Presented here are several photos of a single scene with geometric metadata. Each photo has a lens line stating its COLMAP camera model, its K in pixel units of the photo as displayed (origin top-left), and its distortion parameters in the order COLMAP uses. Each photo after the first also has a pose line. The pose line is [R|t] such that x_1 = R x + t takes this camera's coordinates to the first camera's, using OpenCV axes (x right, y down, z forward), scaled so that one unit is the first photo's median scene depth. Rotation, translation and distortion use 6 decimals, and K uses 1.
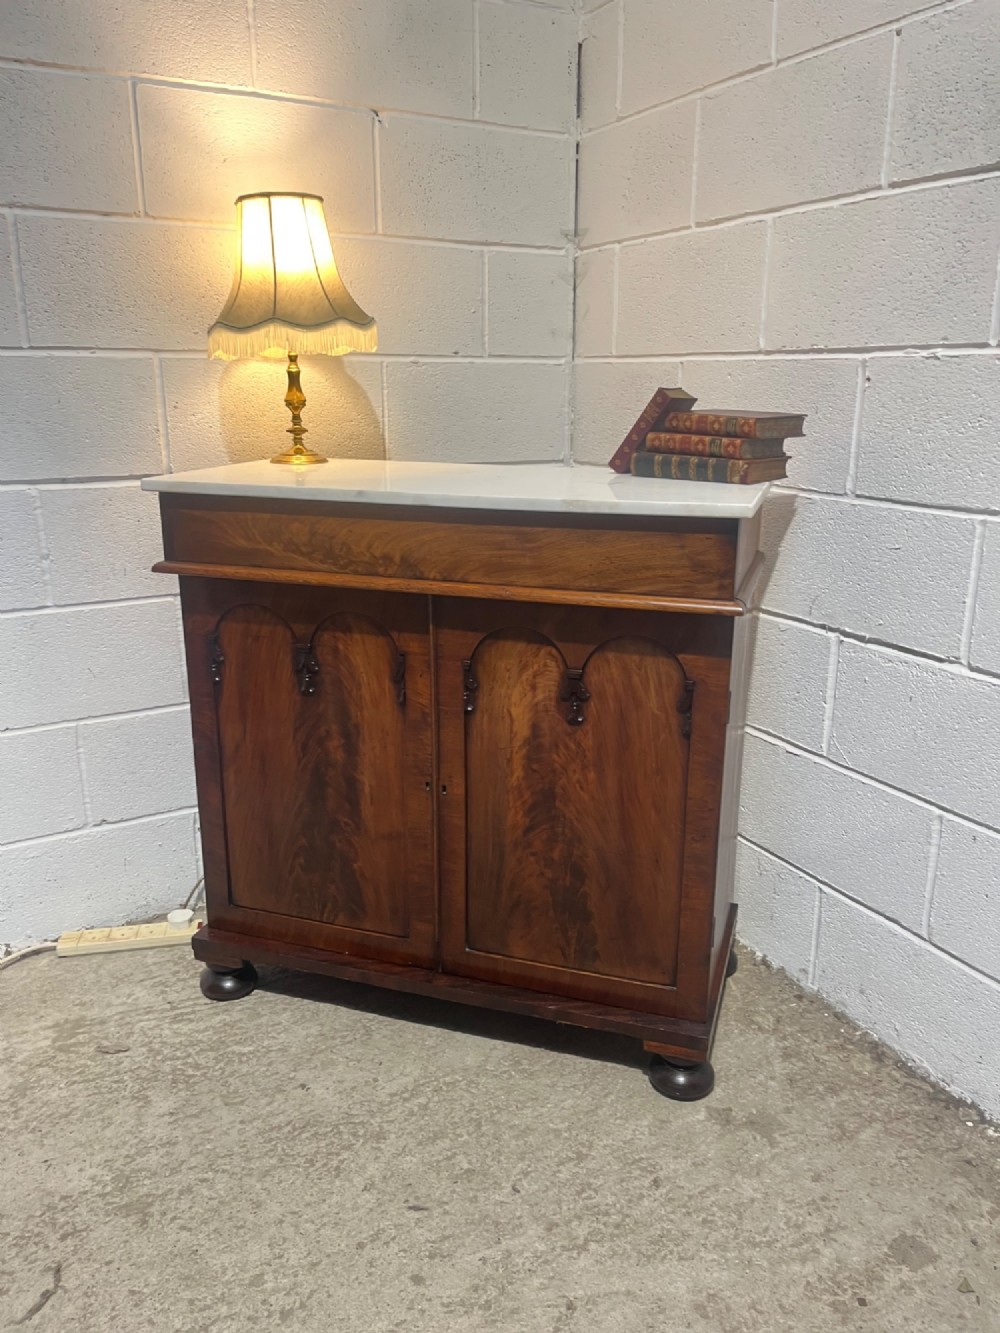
lens RADIAL K [[1003.8, 0, 518.5], [0, 1003.8, 663.8], [0, 0, 1]] dist [0.079138, -0.114902]
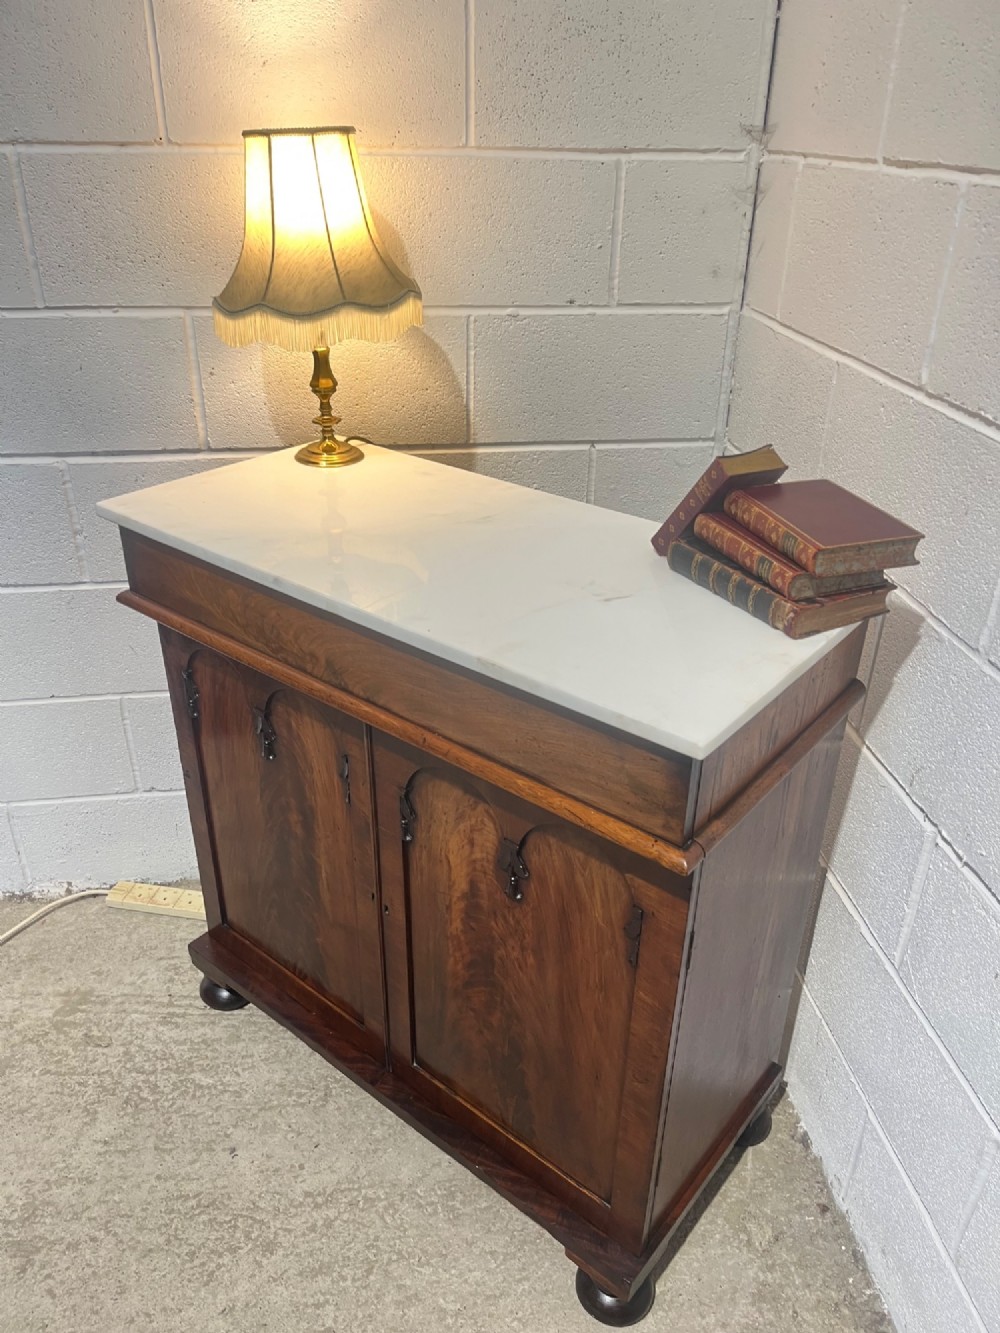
lens RADIAL K [[1005.4, 0, 508.3], [0, 1005.4, 673.5], [0, 0, 1]] dist [0.075535, -0.108026]
pose [[0.930553, 0.185570, -0.315649, 0.256172], [-0.112047, 0.965023, 0.237016, -0.282953], [0.348591, -0.185188, 0.918798, 0.290769]]
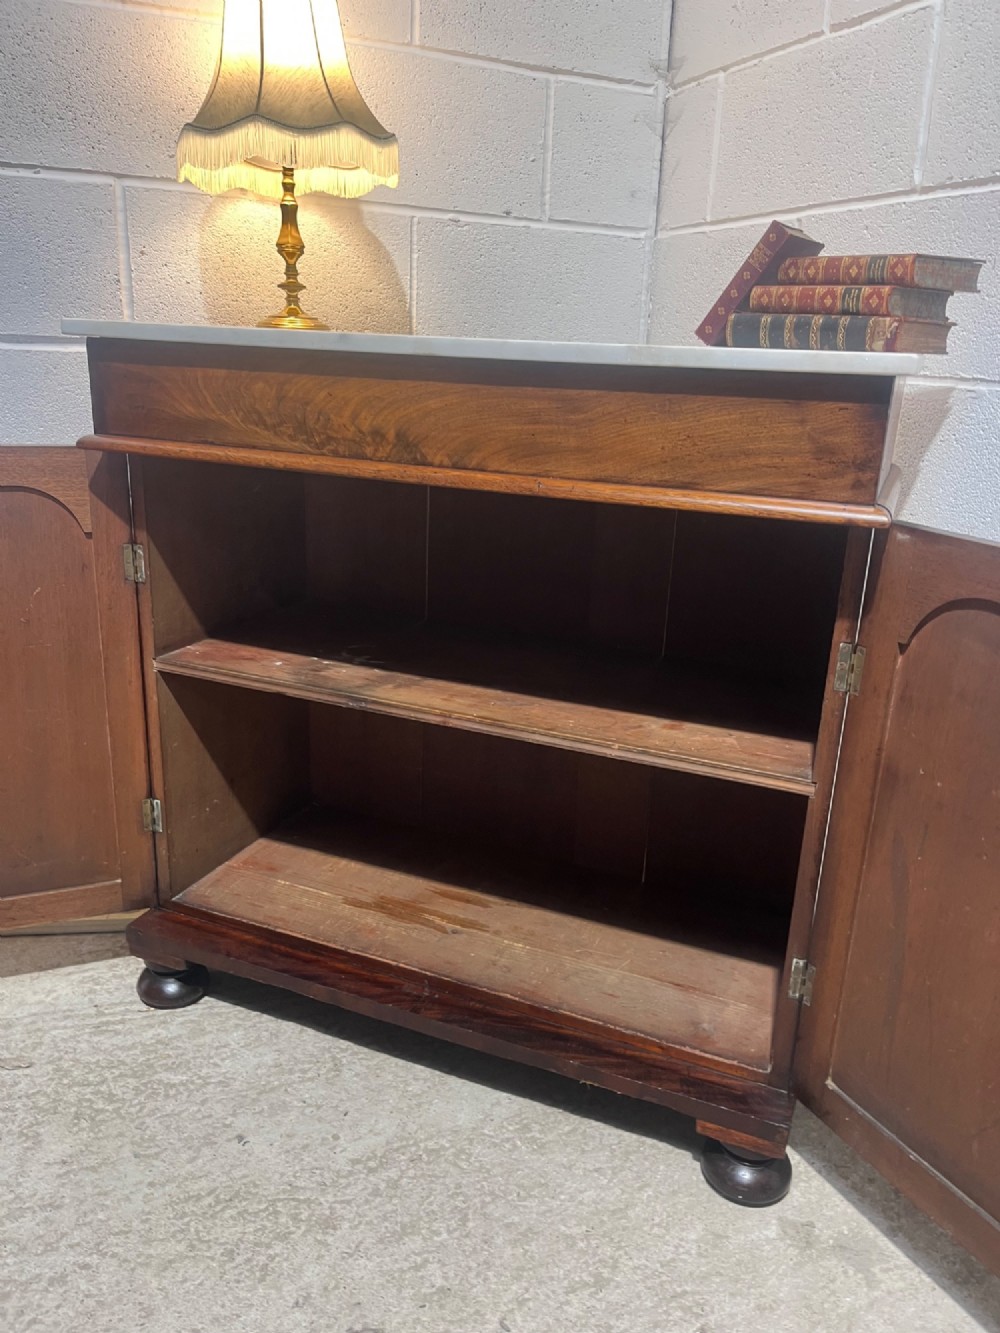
lens RADIAL K [[1003.8, 0, 518.5], [0, 1003.8, 663.8], [0, 0, 1]] dist [0.079138, -0.114902]
pose [[0.996426, 0.057120, -0.062233, 0.021968], [-0.055598, 0.998117, 0.025909, 0.032116], [0.063596, -0.022357, 0.997725, 0.268149]]
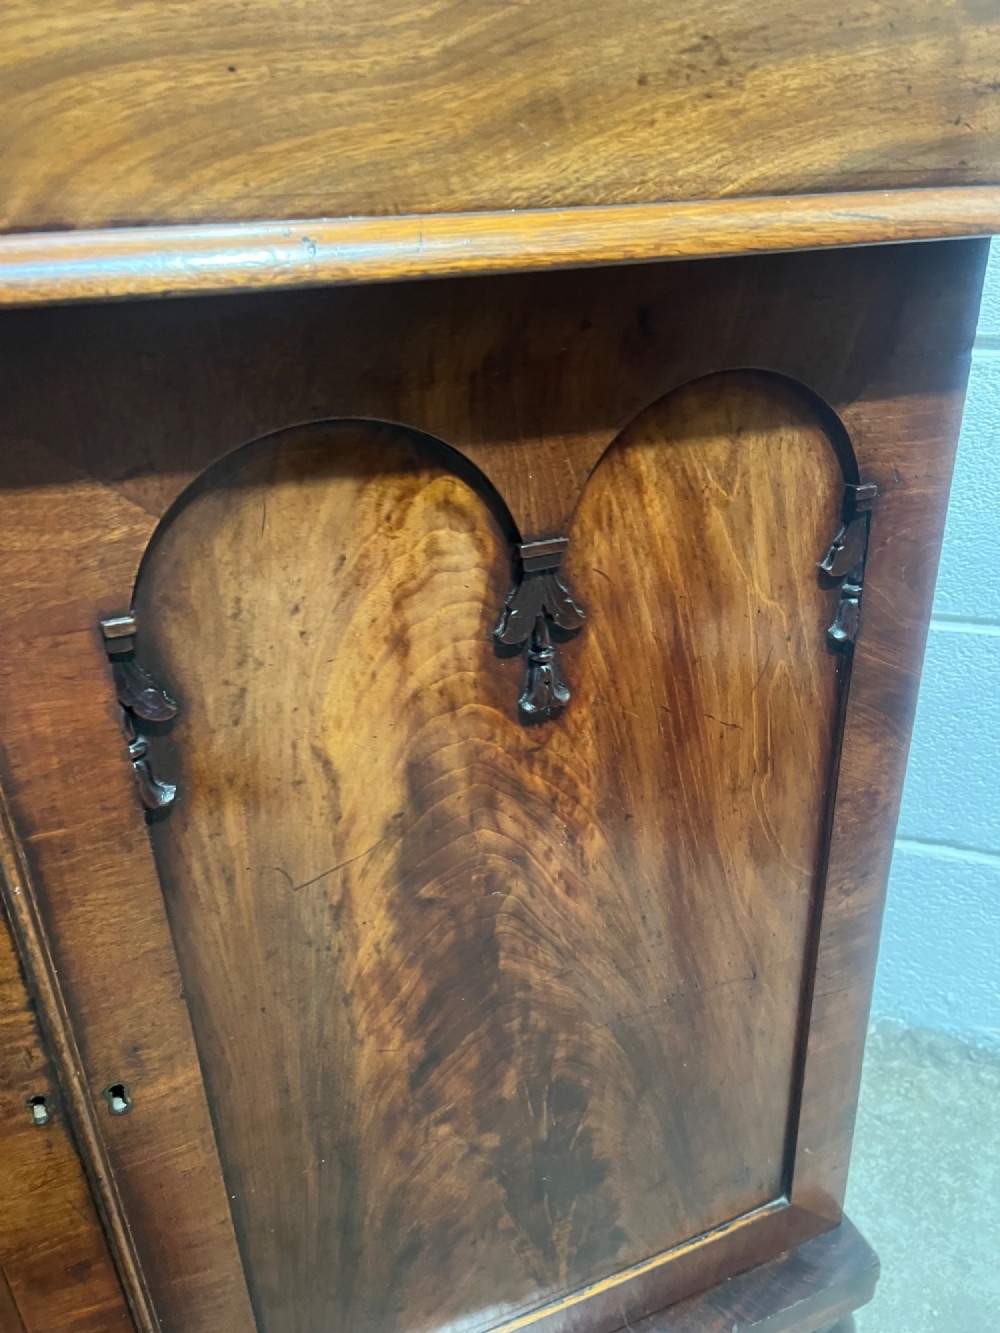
lens RADIAL K [[1001.6, 0, 507.6], [0, 1001.6, 656.2], [0, 0, 1]] dist [0.075537, -0.109102]
pose [[0.762181, -0.305710, 0.570633, -0.114121], [0.217944, 0.951191, 0.218488, -0.025205], [-0.609574, -0.042161, 0.791607, 0.730249]]
